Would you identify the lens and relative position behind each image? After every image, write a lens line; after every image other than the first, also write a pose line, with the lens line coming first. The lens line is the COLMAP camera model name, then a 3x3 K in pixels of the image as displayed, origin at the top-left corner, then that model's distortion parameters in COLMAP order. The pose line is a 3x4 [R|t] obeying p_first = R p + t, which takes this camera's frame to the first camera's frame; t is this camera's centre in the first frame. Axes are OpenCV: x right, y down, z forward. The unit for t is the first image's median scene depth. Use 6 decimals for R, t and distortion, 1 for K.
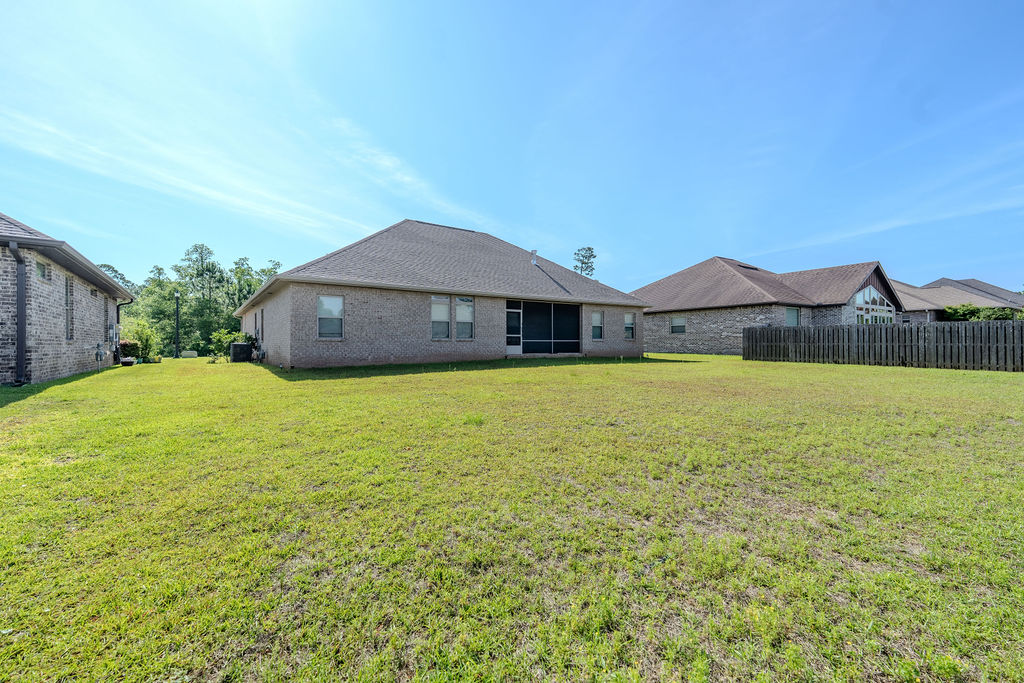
lens RADIAL K [[431.1, 0, 512.1], [0, 431.1, 345.1], [0, 0, 1]] dist [0.058375, 0.000531]
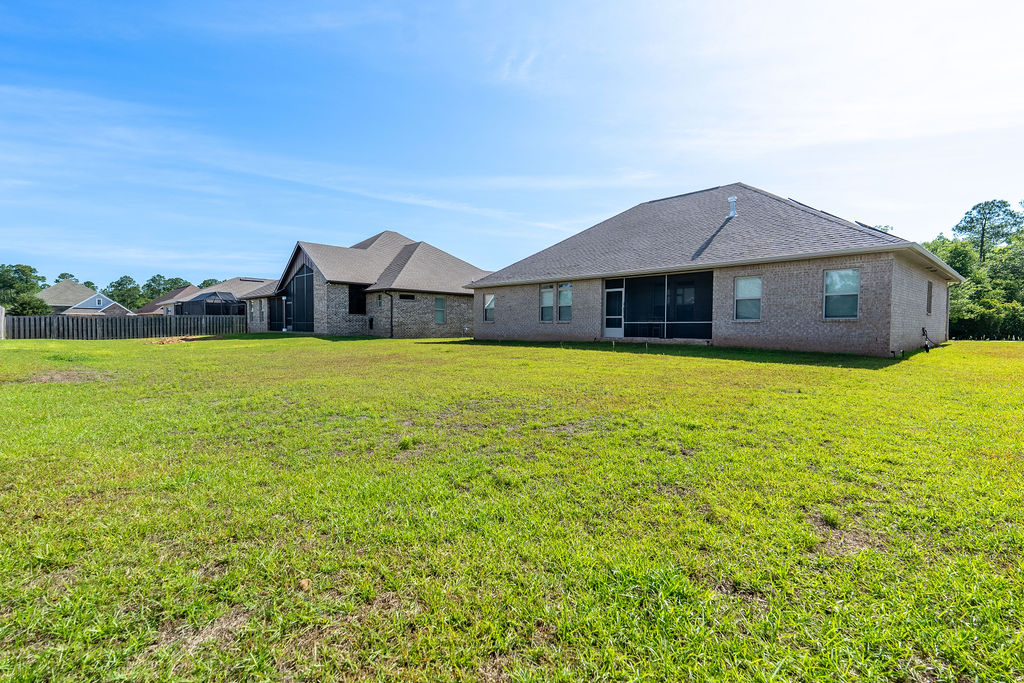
lens RADIAL K [[467.1, 0, 519.6], [0, 467.1, 341.1], [0, 0, 1]] dist [-0.001405, -0.000696]
pose [[0.169921, 0.036628, -0.984777, 0.862872], [-0.008278, 0.999327, 0.035741, -0.004358], [0.985423, 0.002079, 0.170110, 0.567965]]
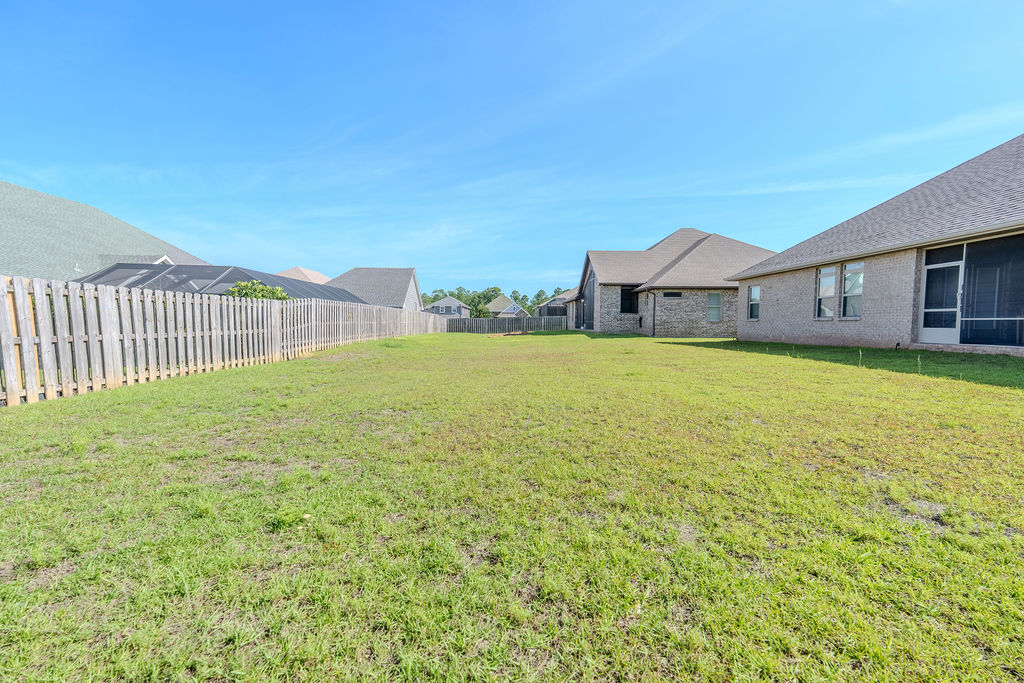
lens RADIAL K [[431.1, 0, 516.2], [0, 431.1, 340.9], [0, 0, 1]] dist [0.058375, 0.000531]
pose [[-0.557528, 0.034336, -0.829448, 0.720790], [-0.007113, 0.998910, 0.046133, -0.004938], [0.830128, 0.031620, -0.556676, 0.786148]]
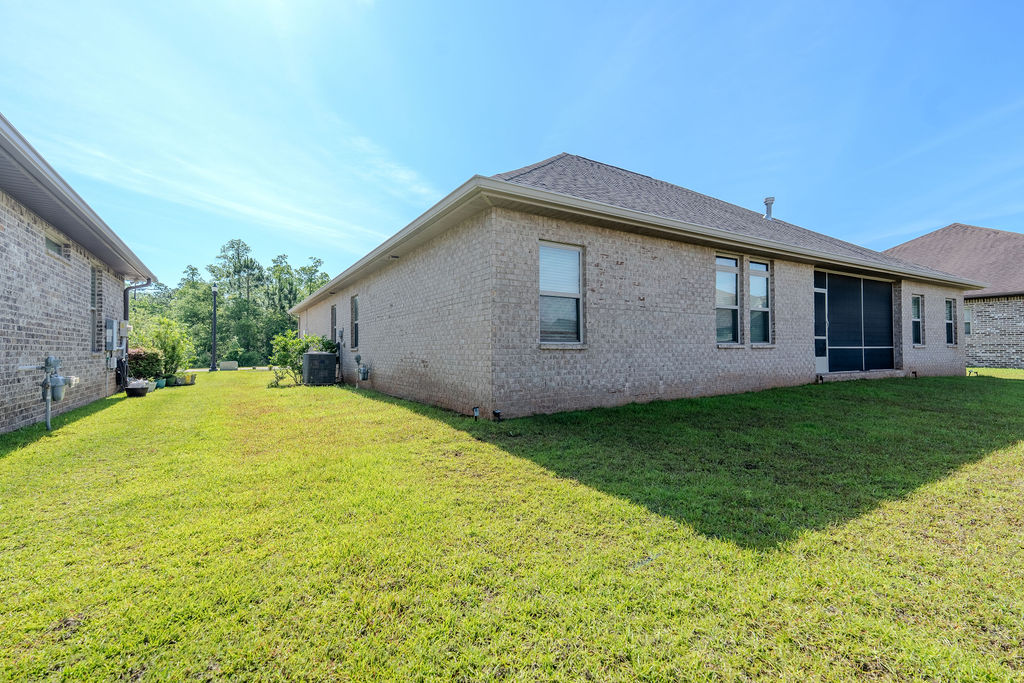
lens RADIAL K [[431.1, 0, 503.8], [0, 431.1, 344.9], [0, 0, 1]] dist [0.058375, 0.000531]
pose [[0.998421, -0.003044, -0.056099, -0.313236], [0.002264, 0.999900, -0.013967, -0.005832], [0.056136, 0.013818, 0.998327, 0.396759]]
